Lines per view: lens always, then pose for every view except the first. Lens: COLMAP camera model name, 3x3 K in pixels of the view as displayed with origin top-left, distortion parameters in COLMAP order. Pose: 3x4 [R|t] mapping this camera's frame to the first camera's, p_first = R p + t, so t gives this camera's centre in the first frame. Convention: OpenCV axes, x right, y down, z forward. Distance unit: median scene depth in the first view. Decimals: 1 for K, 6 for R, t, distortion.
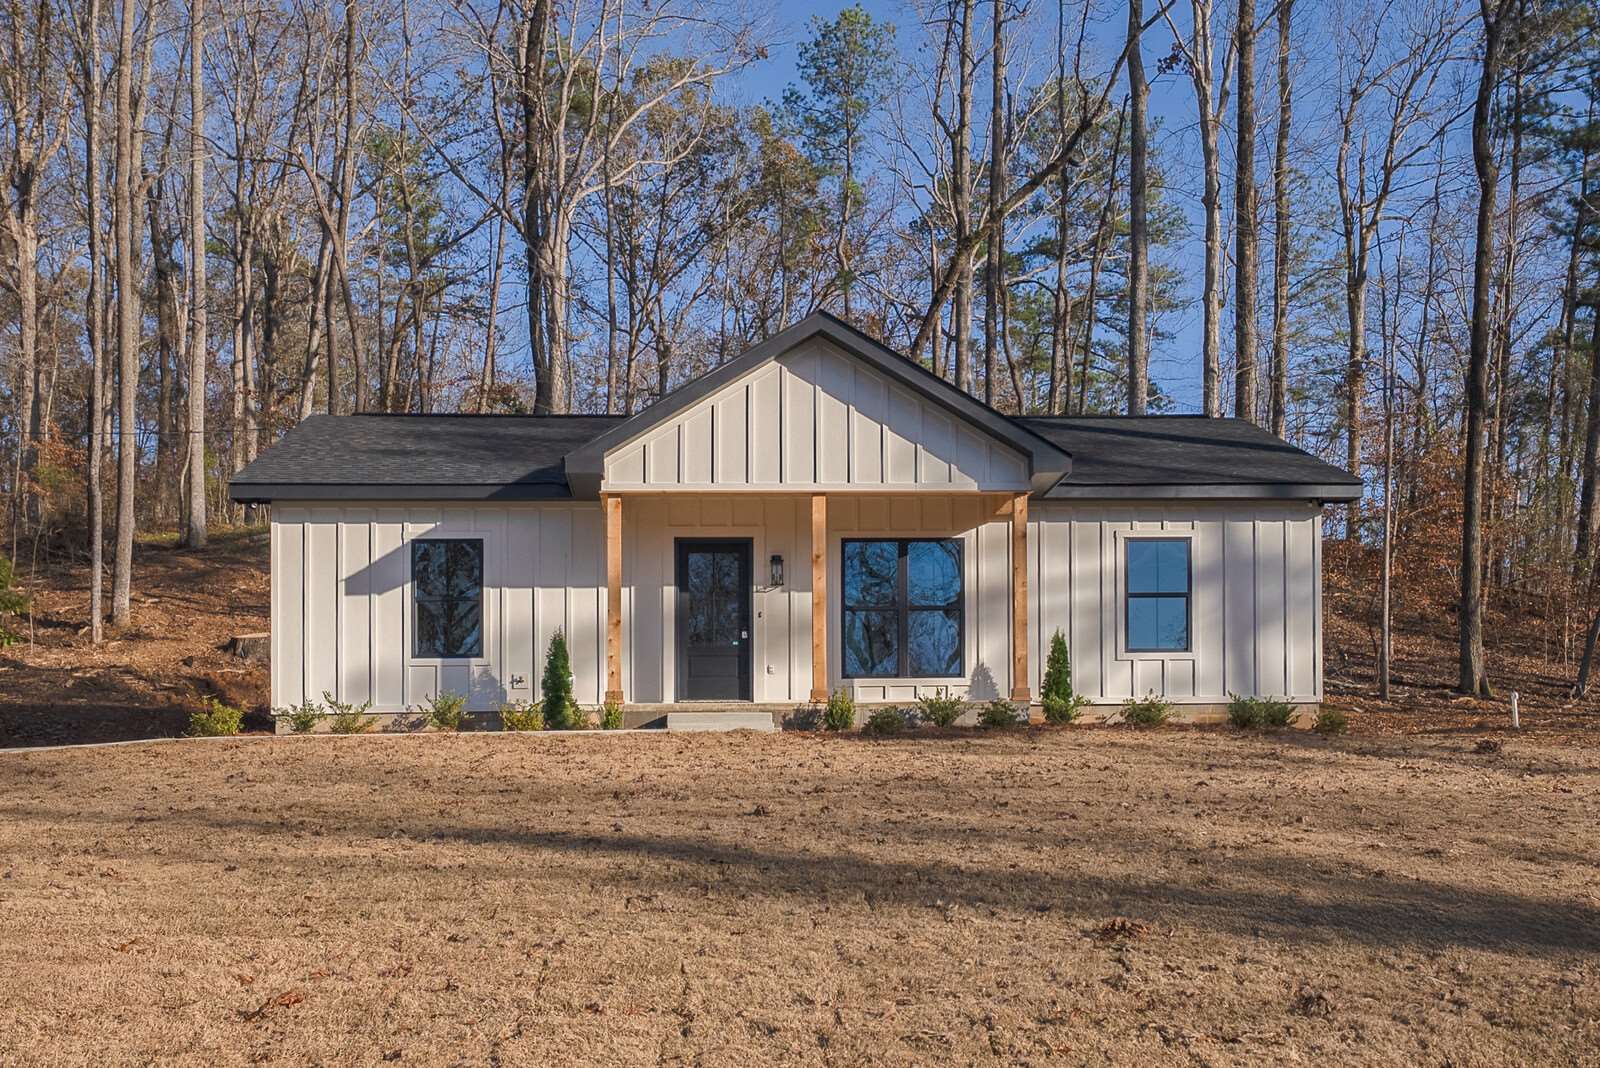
lens RADIAL K [[1751.4, 0, 800.0], [0, 1751.4, 534.0], [0, 0, 1]] dist [0.013823, 0.012149]
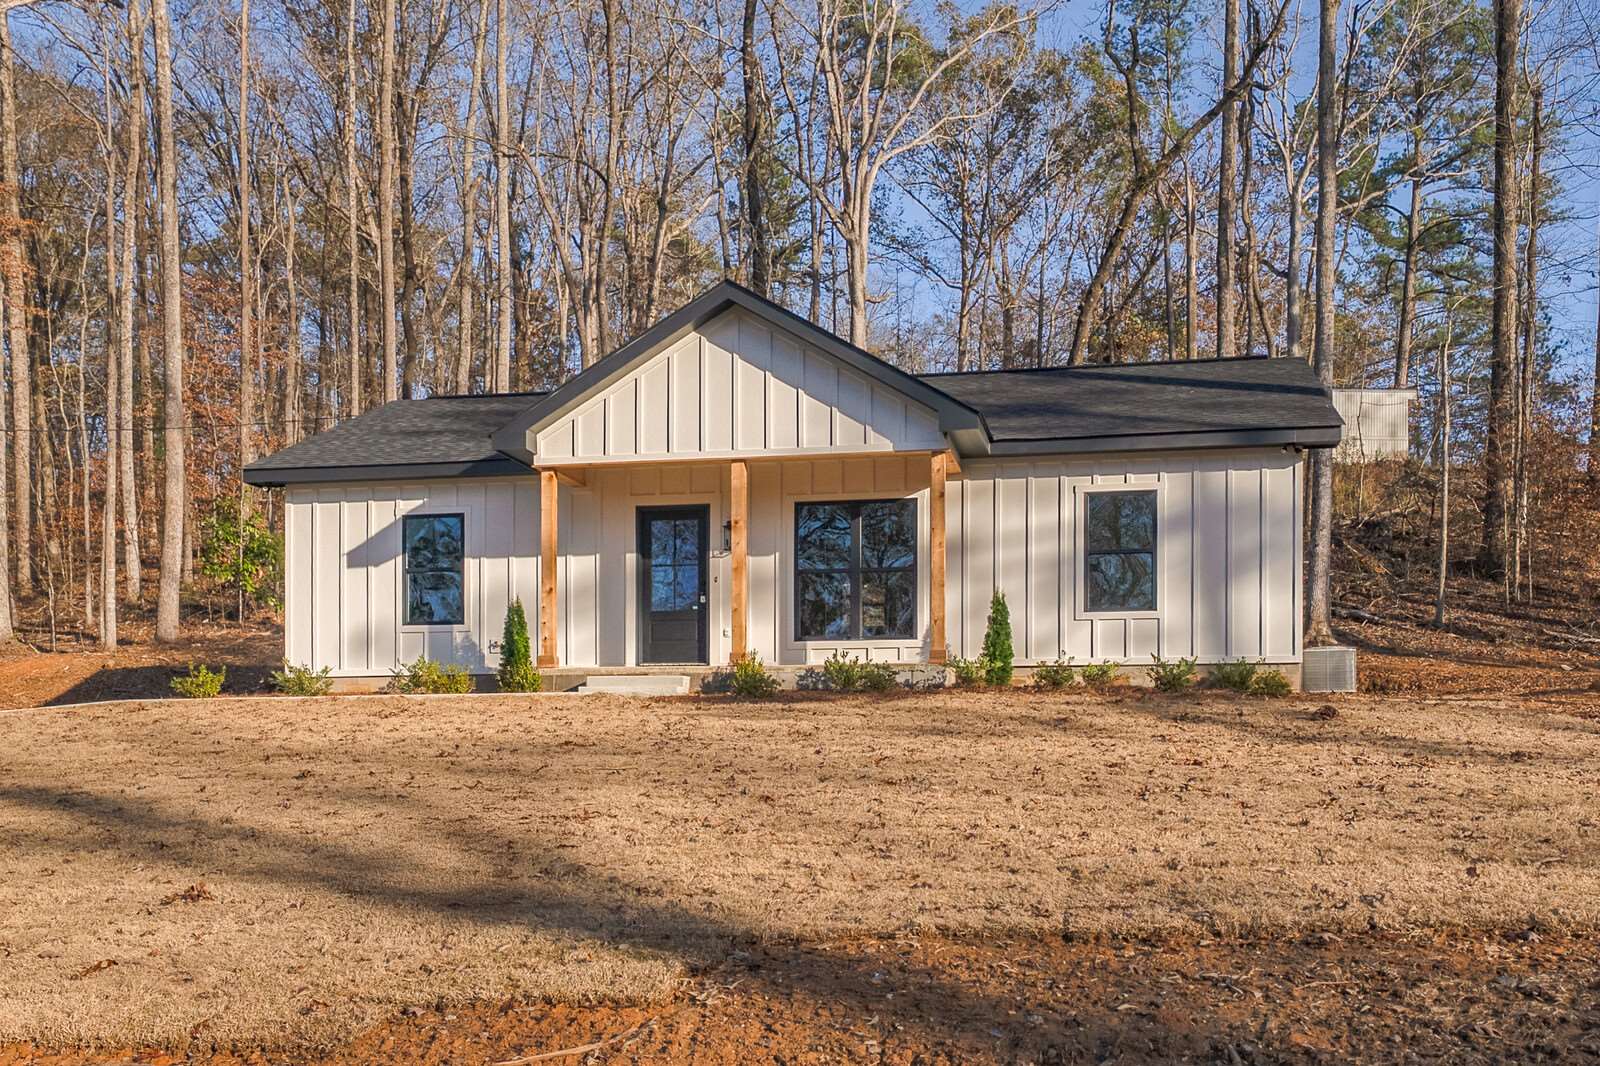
lens RADIAL K [[1751.4, 0, 800.0], [0, 1751.4, 533.0], [0, 0, 1]] dist [0.013823, 0.012149]
pose [[0.959646, -0.025105, -0.280088, 0.314468], [0.032341, 0.999251, 0.021243, -0.001036], [0.279345, -0.029444, 0.959739, 0.034784]]
